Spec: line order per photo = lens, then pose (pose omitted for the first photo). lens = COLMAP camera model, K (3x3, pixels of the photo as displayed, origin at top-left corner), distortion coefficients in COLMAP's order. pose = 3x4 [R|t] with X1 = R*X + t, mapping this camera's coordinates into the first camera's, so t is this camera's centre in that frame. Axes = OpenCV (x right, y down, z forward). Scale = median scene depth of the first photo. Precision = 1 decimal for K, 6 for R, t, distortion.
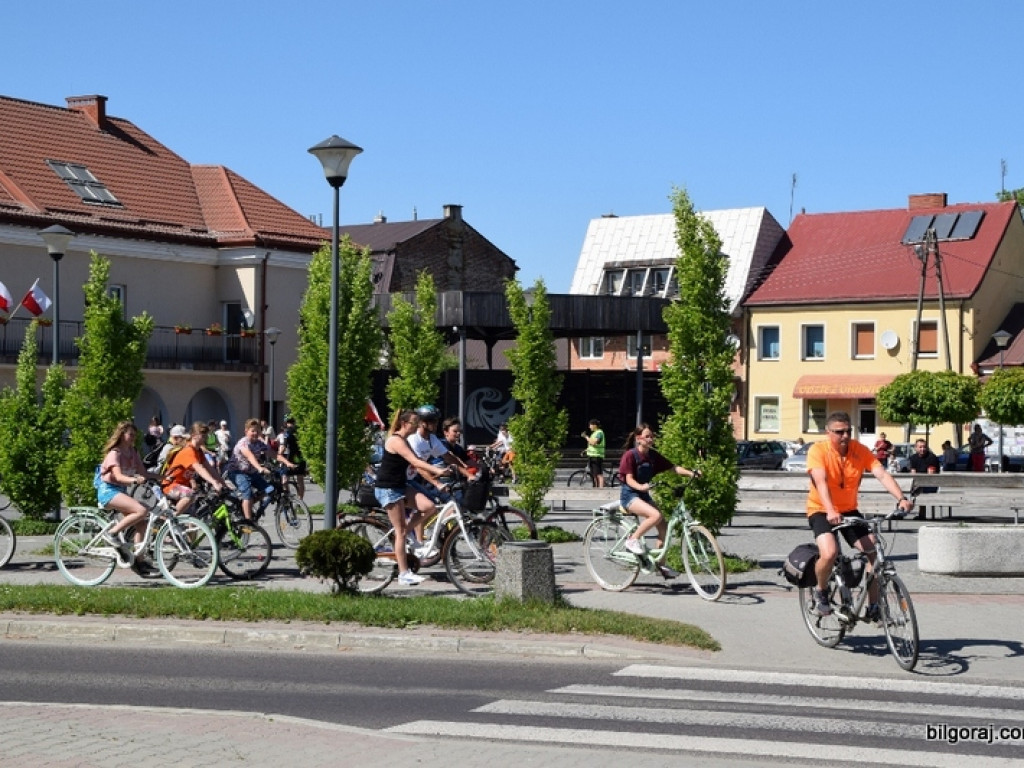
lens RADIAL K [[1781.6, 0, 512.0], [0, 1781.6, 409.6], [0, 0, 1]] dist [0.137302, 0.214163]
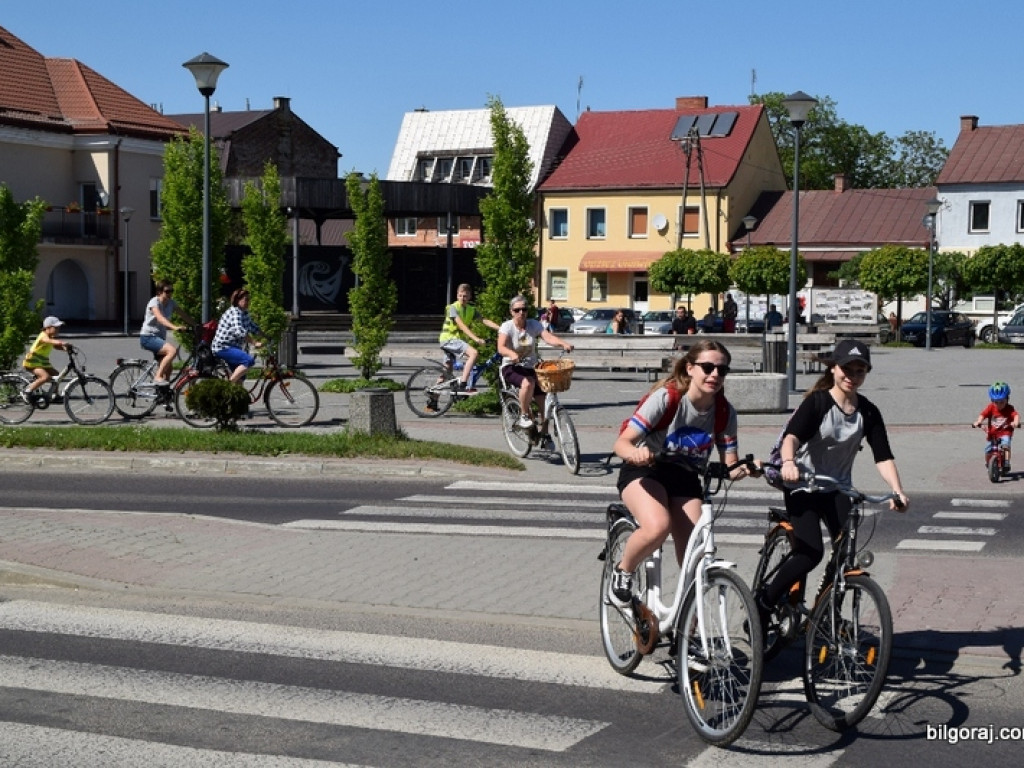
lens RADIAL K [[1722.2, 0, 516.9], [0, 1722.2, 390.0], [0, 0, 1]] dist [0.119726, 0.547884]
pose [[0.992630, -0.005365, 0.121069, -0.020861], [-0.002589, 0.997853, 0.065449, -0.002640], [-0.121160, -0.065280, 0.990484, -0.121120]]
